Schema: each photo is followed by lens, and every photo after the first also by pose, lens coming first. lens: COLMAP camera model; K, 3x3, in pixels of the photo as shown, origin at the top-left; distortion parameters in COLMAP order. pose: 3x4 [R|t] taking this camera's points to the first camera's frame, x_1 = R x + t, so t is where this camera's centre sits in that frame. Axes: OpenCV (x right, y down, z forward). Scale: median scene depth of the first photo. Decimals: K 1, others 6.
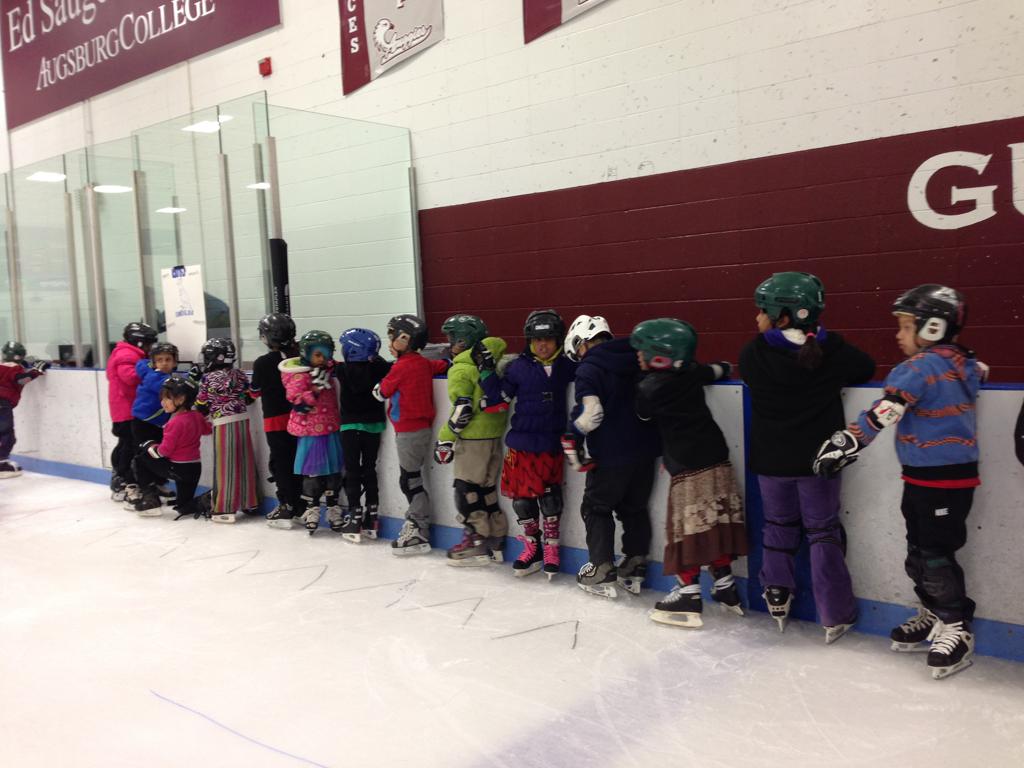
lens RADIAL K [[981.0, 0, 512.1], [0, 981.0, 383.3], [0, 0, 1]] dist [-0.013637, 0.000000]
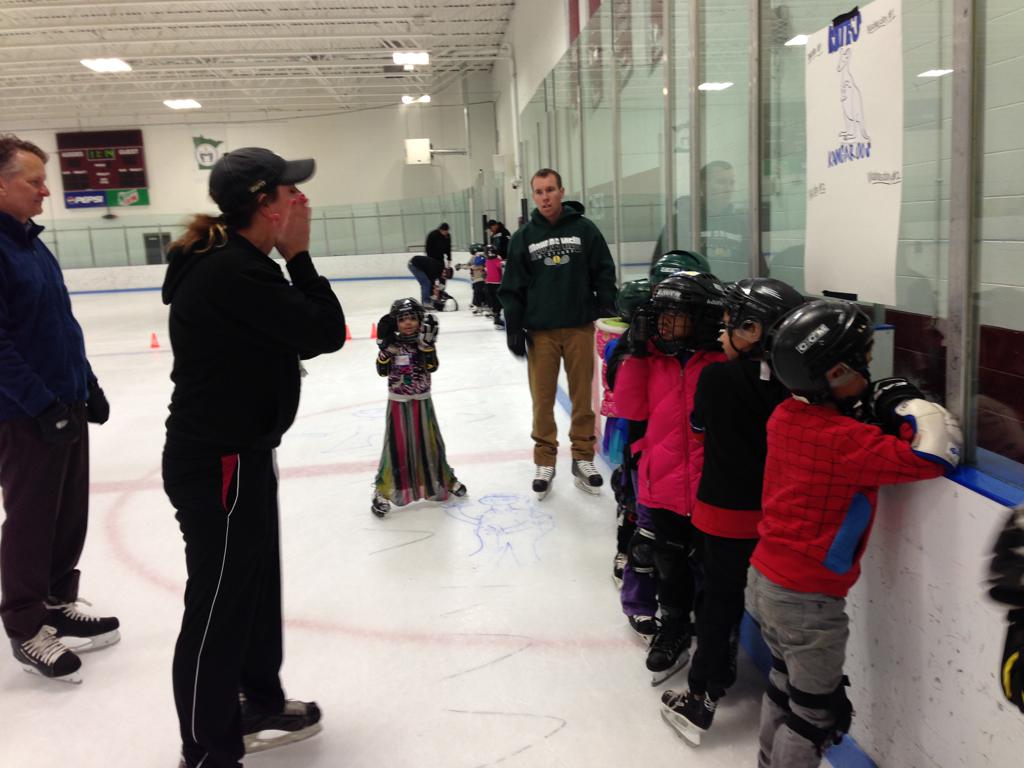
lens RADIAL K [[981.0, 0, 512.8], [0, 981.0, 385.1], [0, 0, 1]] dist [-0.013637, 0.000000]
pose [[0.742190, 0.115250, -0.660206, -0.186560], [-0.039406, 0.990903, 0.128679, -0.030814], [0.669030, -0.069488, 0.739979, 0.660922]]
